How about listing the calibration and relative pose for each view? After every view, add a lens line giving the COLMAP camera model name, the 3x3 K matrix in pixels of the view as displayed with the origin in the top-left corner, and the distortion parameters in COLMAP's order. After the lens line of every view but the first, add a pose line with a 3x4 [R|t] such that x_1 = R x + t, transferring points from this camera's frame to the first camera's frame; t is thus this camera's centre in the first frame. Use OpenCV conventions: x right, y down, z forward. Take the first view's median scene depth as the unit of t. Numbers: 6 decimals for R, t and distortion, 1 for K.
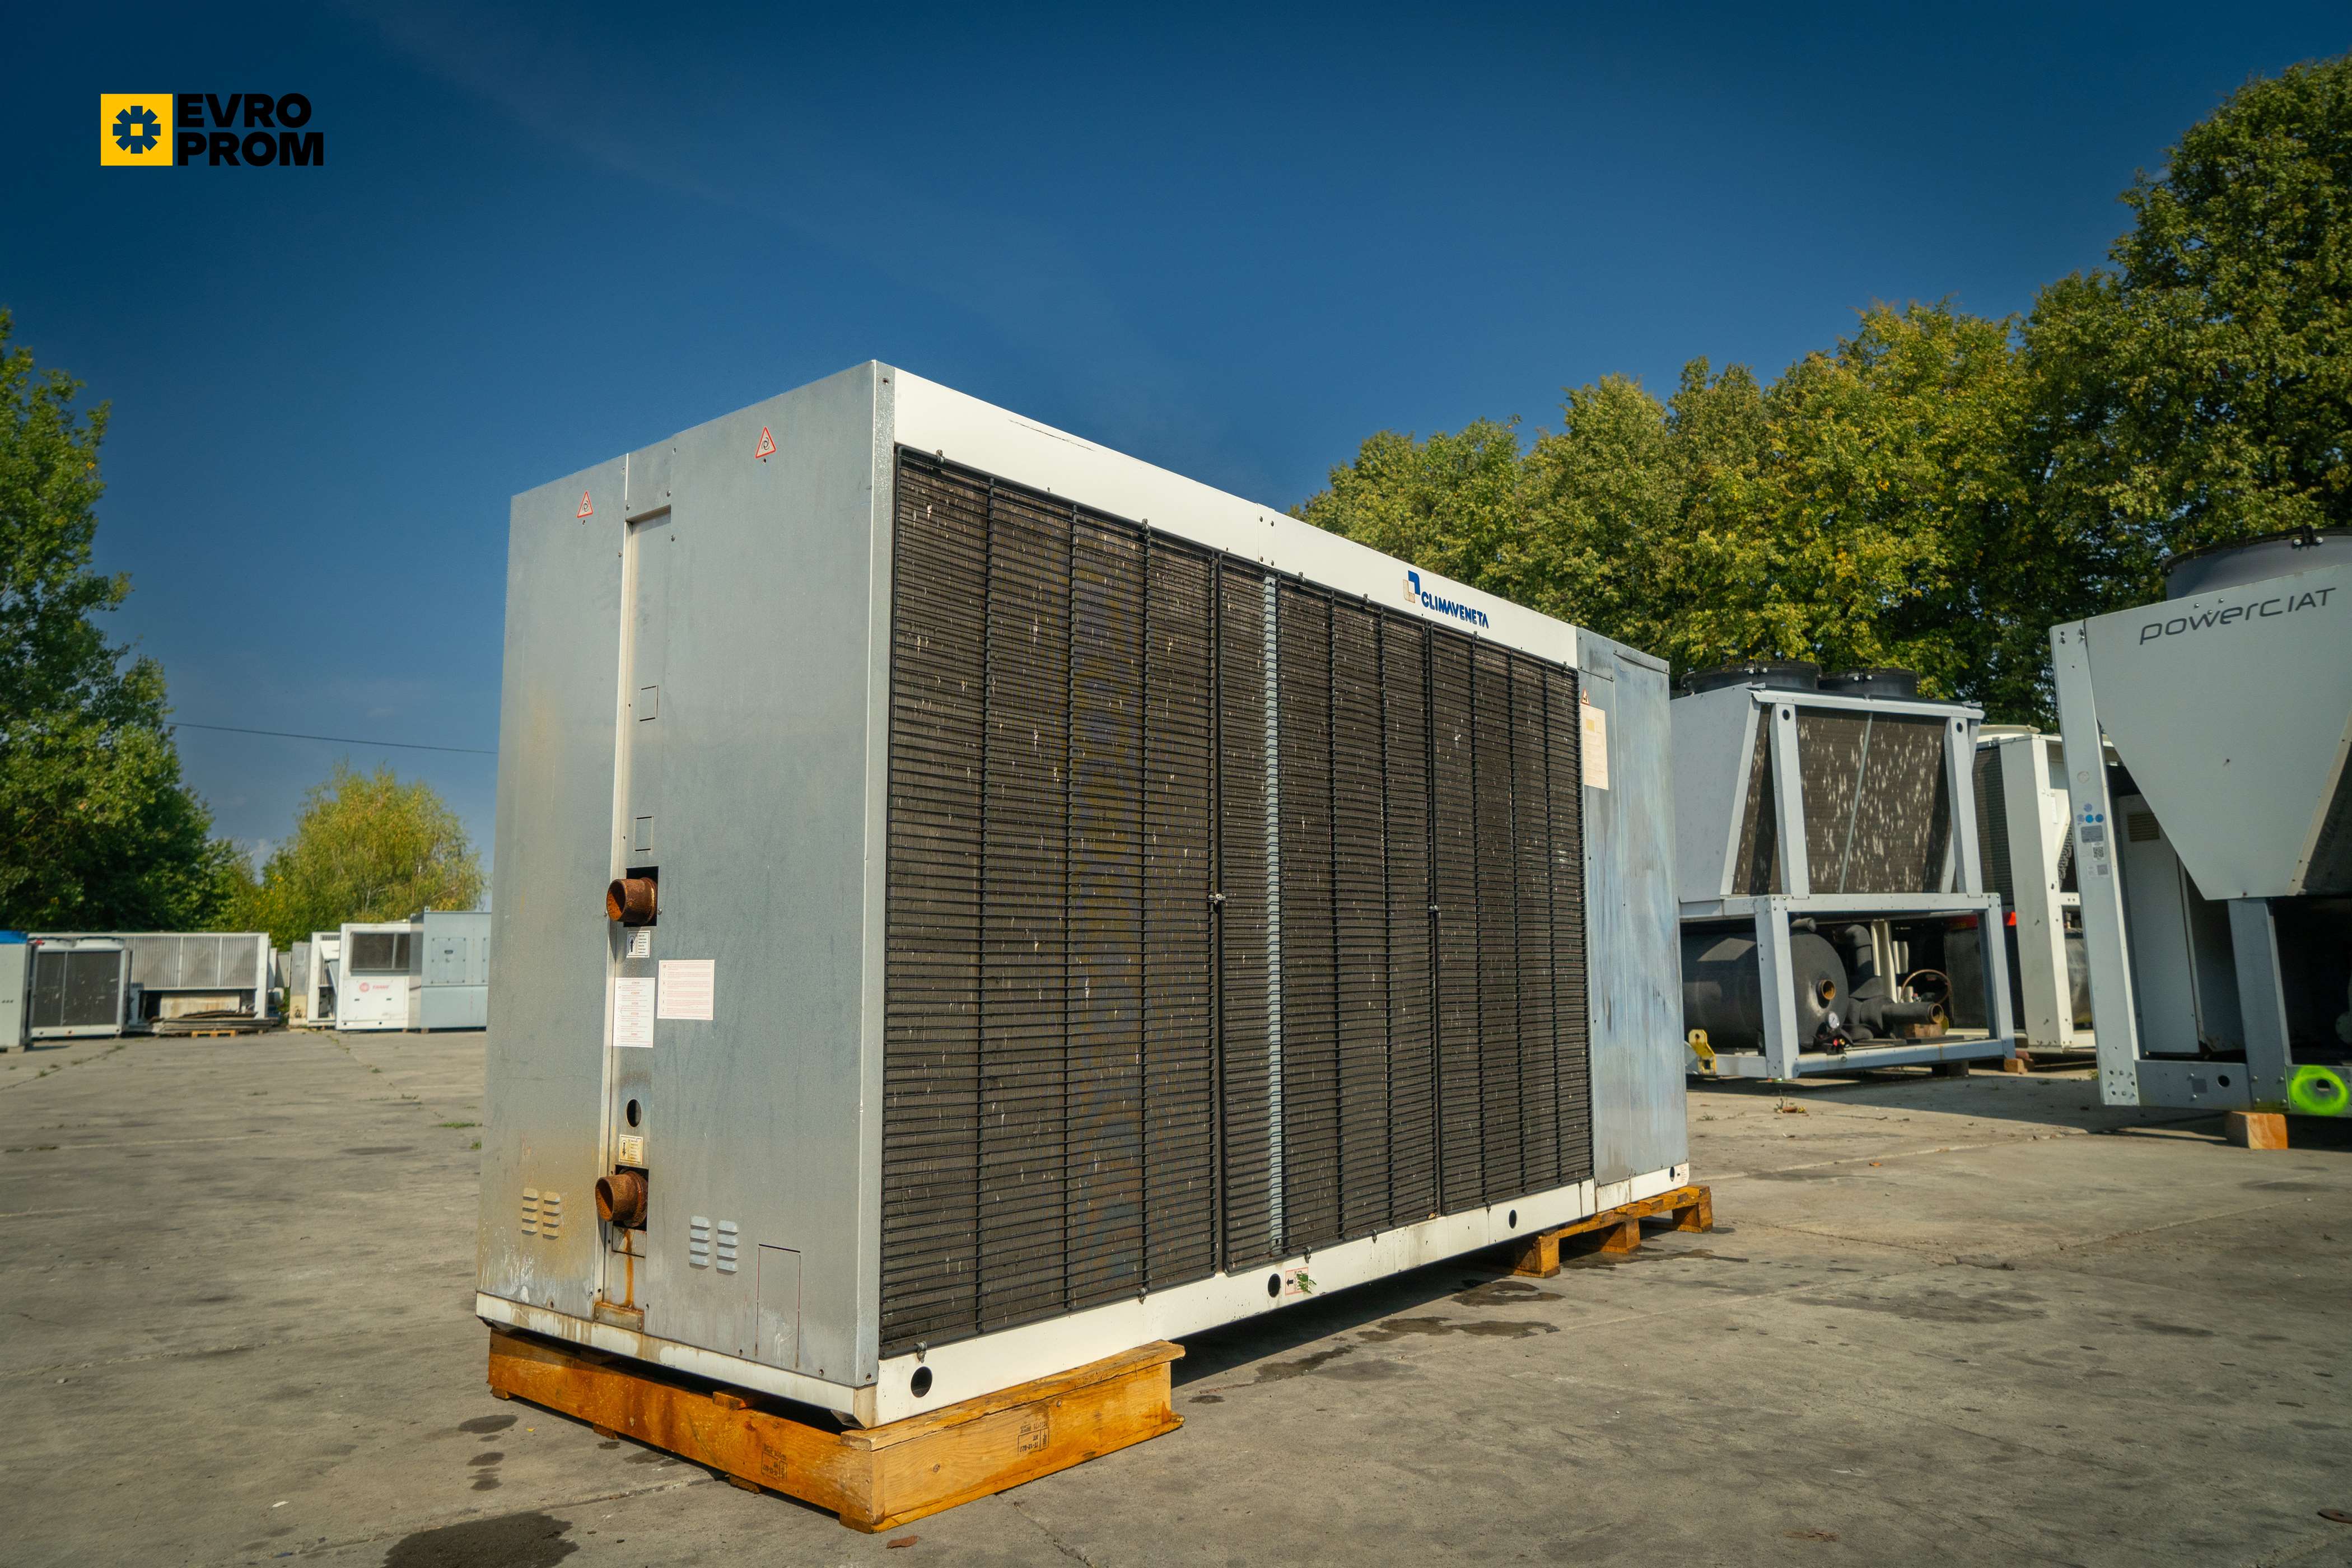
lens RADIAL K [[1579.0, 0, 1176.0], [0, 1579.0, 784.0], [0, 0, 1]] dist [-0.017792, 0.008025]
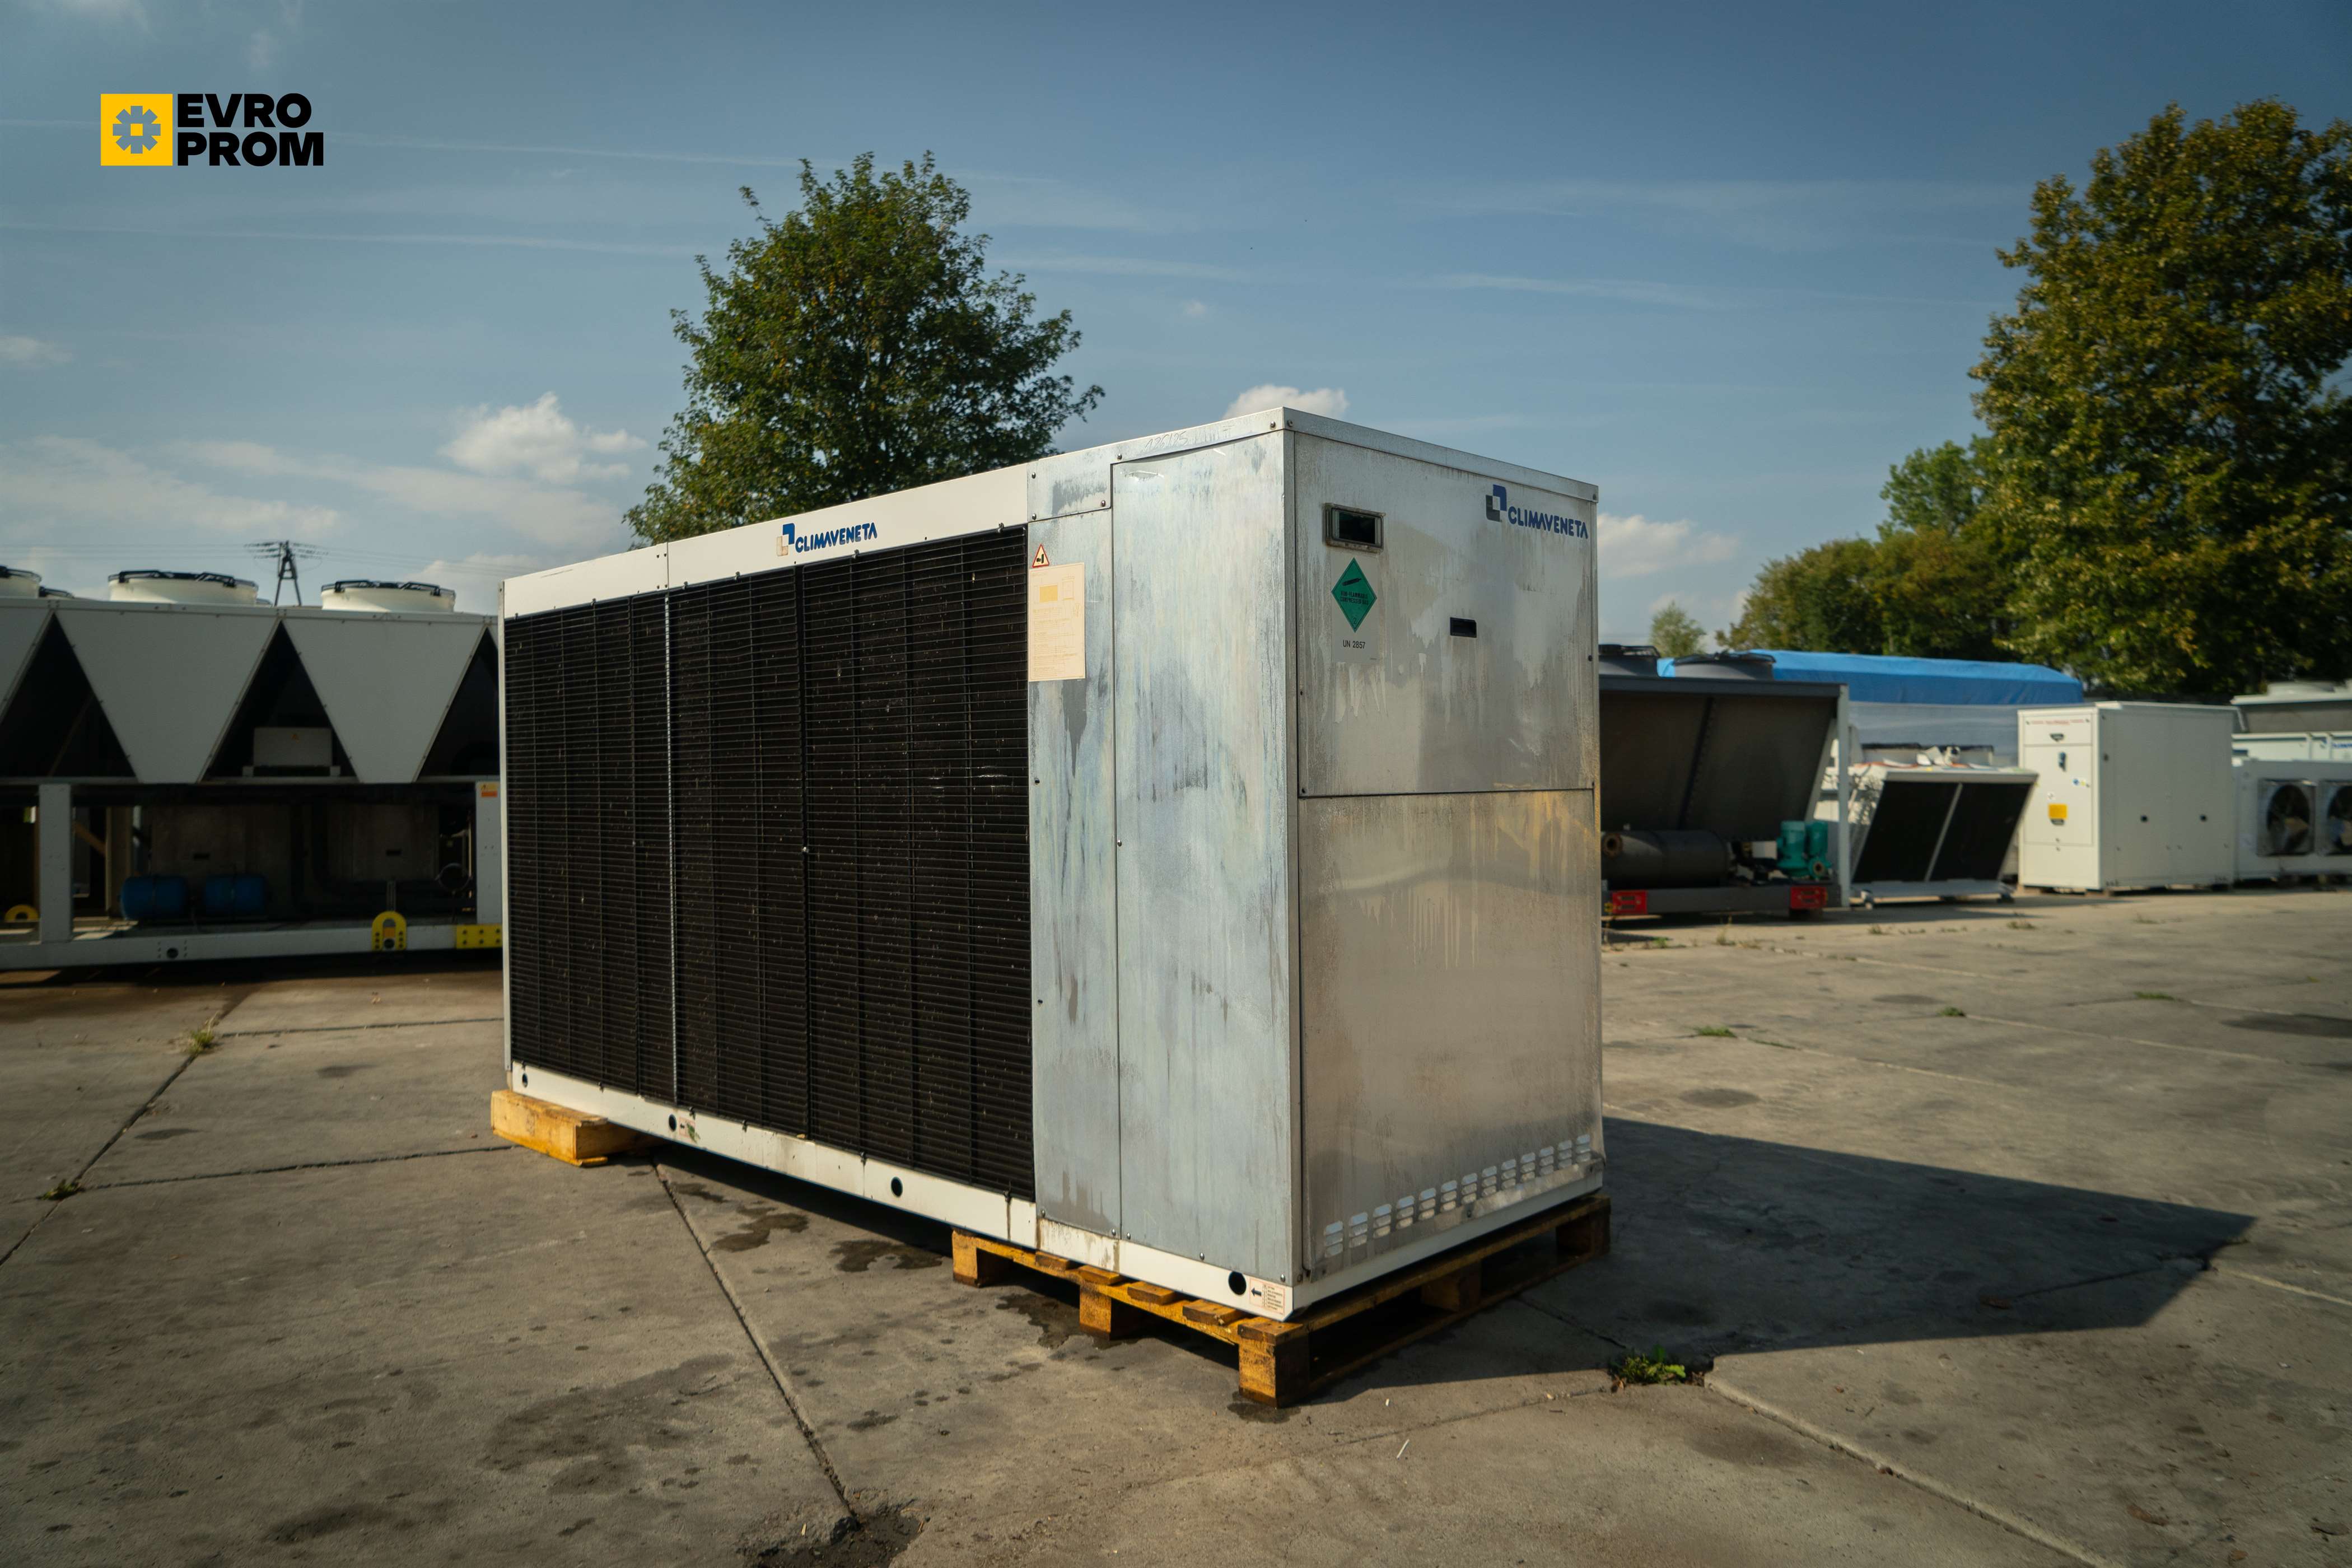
lens RADIAL K [[1579.0, 0, 1176.0], [0, 1579.0, 784.0], [0, 0, 1]] dist [-0.017792, 0.008025]
pose [[-0.086806, 0.014935, -0.996113, 1.148880], [0.131086, 0.991365, 0.003441, 0.062810], [0.987563, -0.130278, -0.088014, 1.313606]]
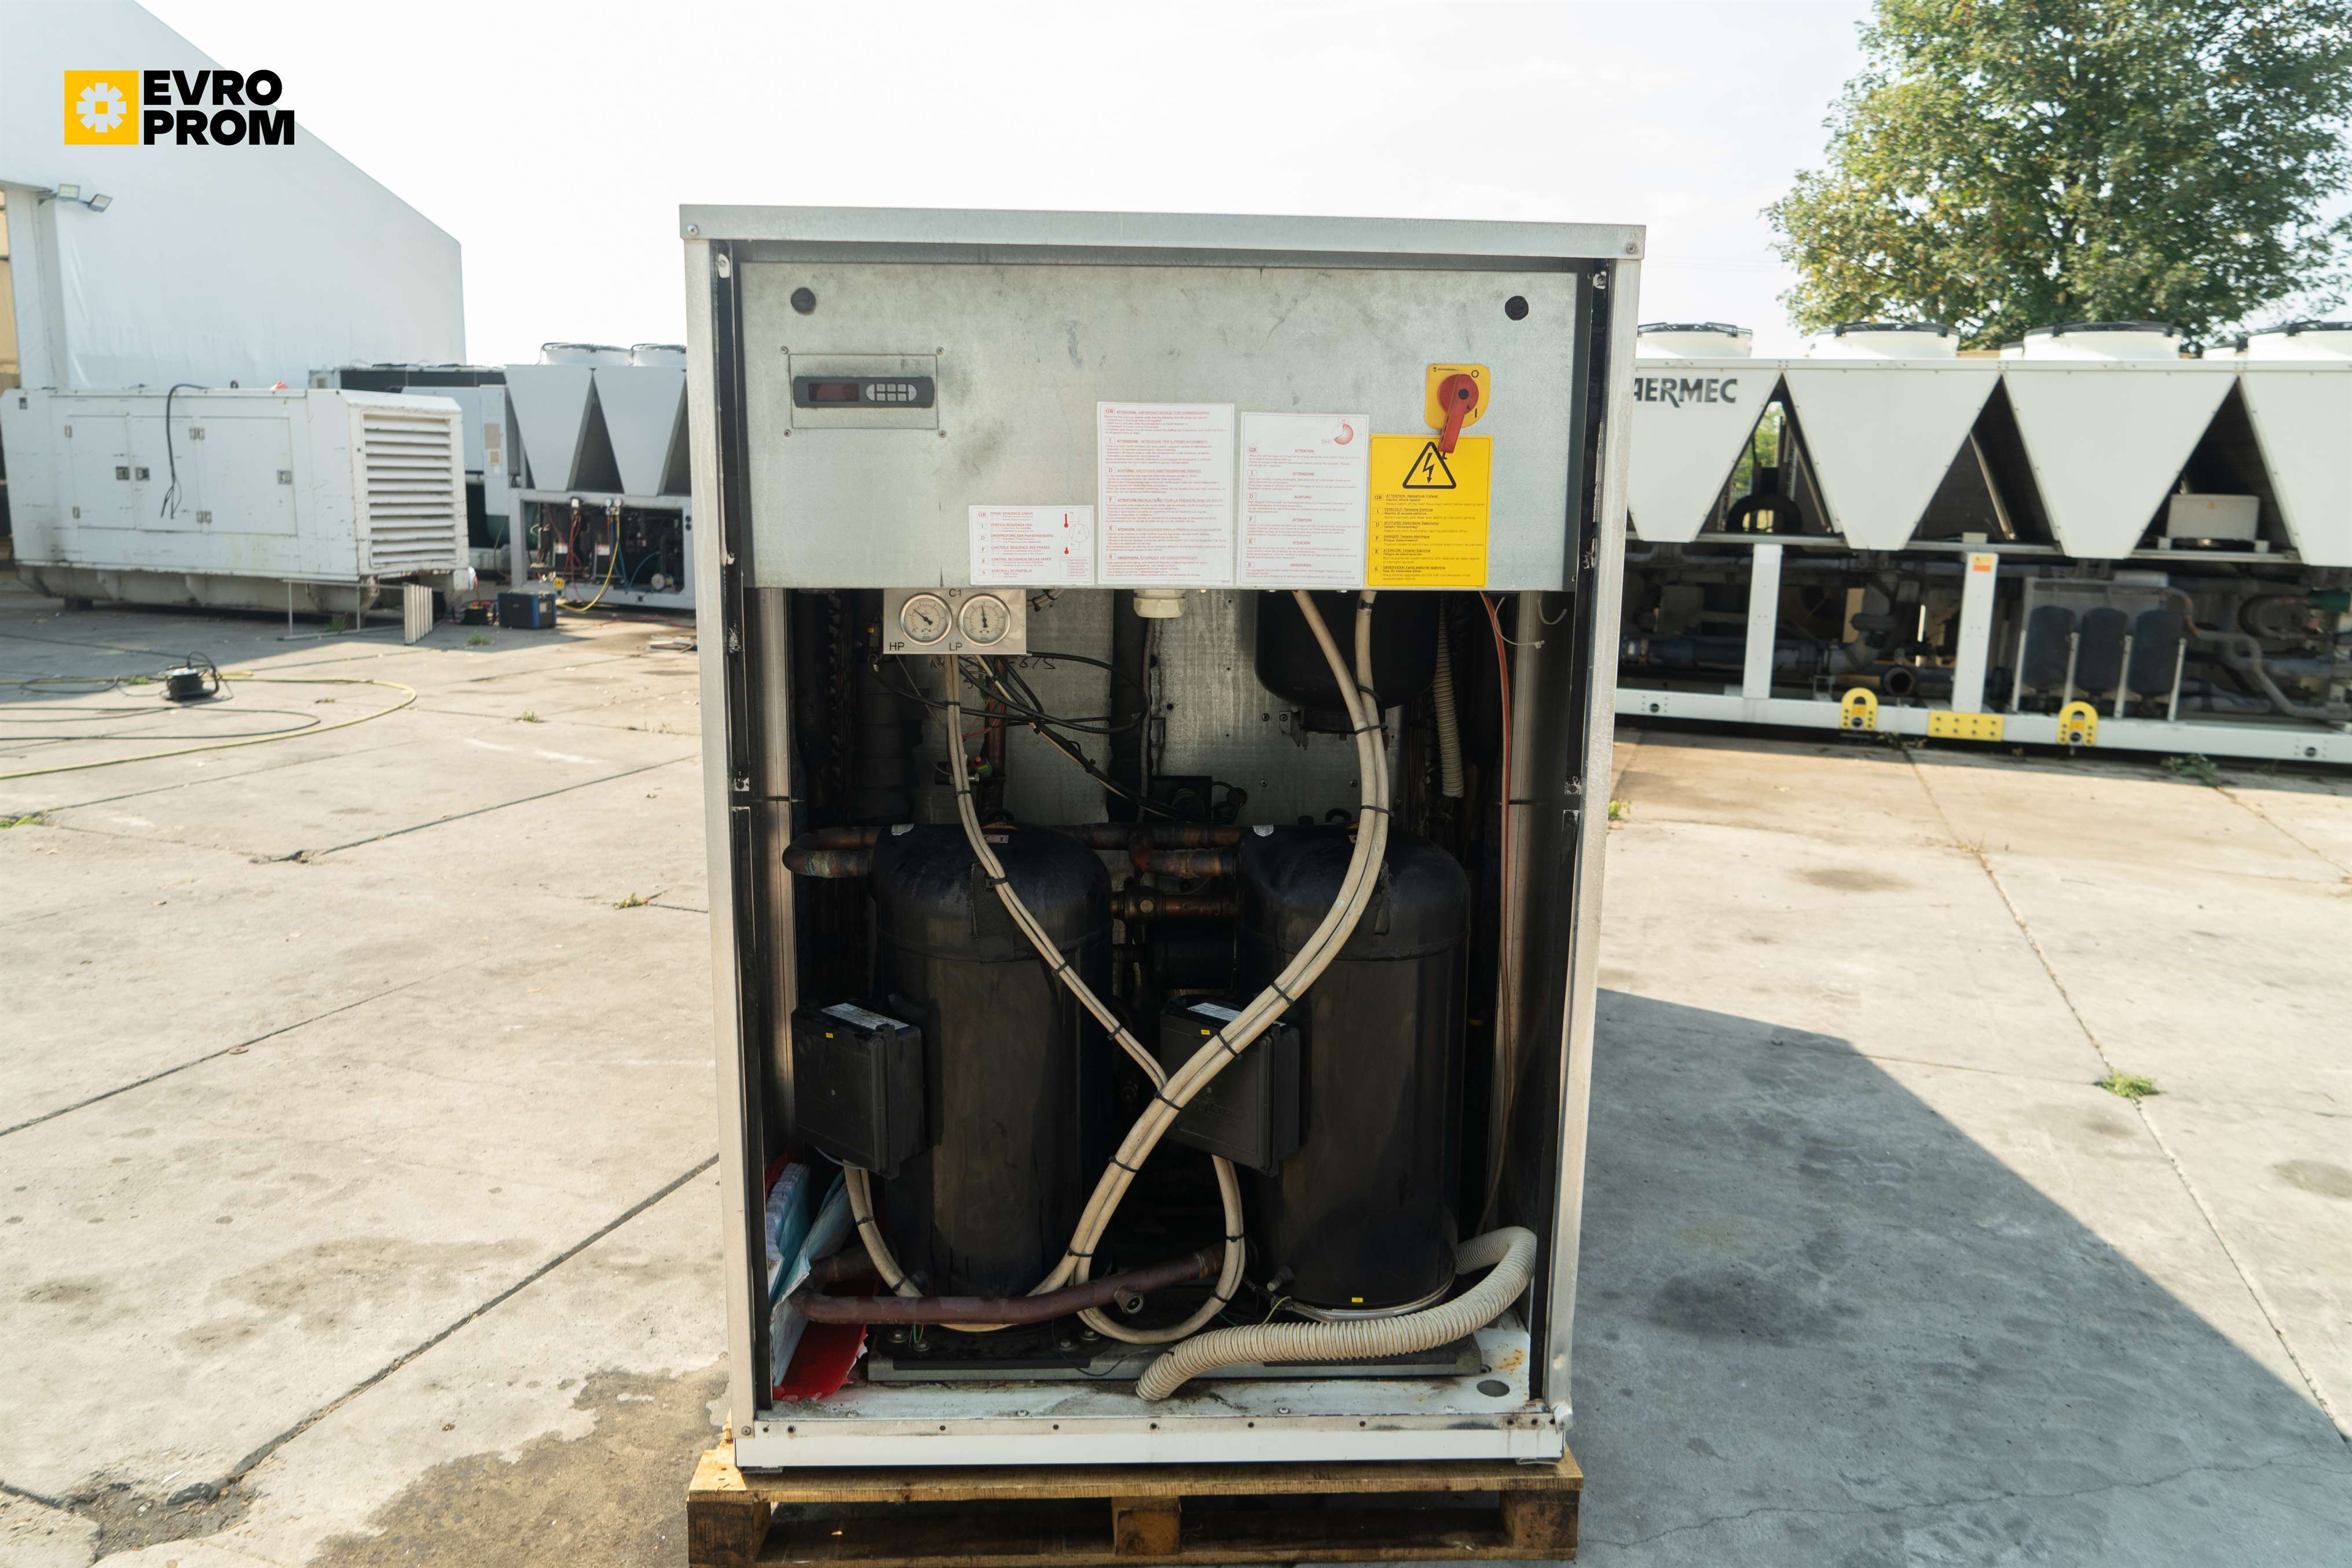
lens RADIAL K [[1618.1, 0, 1181.2], [0, 1618.1, 778.0], [0, 0, 1]] dist [-0.029359, 0.012482]
pose [[-0.755337, 0.119576, -0.644335, 0.629503], [0.070648, 0.992340, 0.101340, 0.030635], [0.651517, 0.031025, -0.757999, 1.792447]]
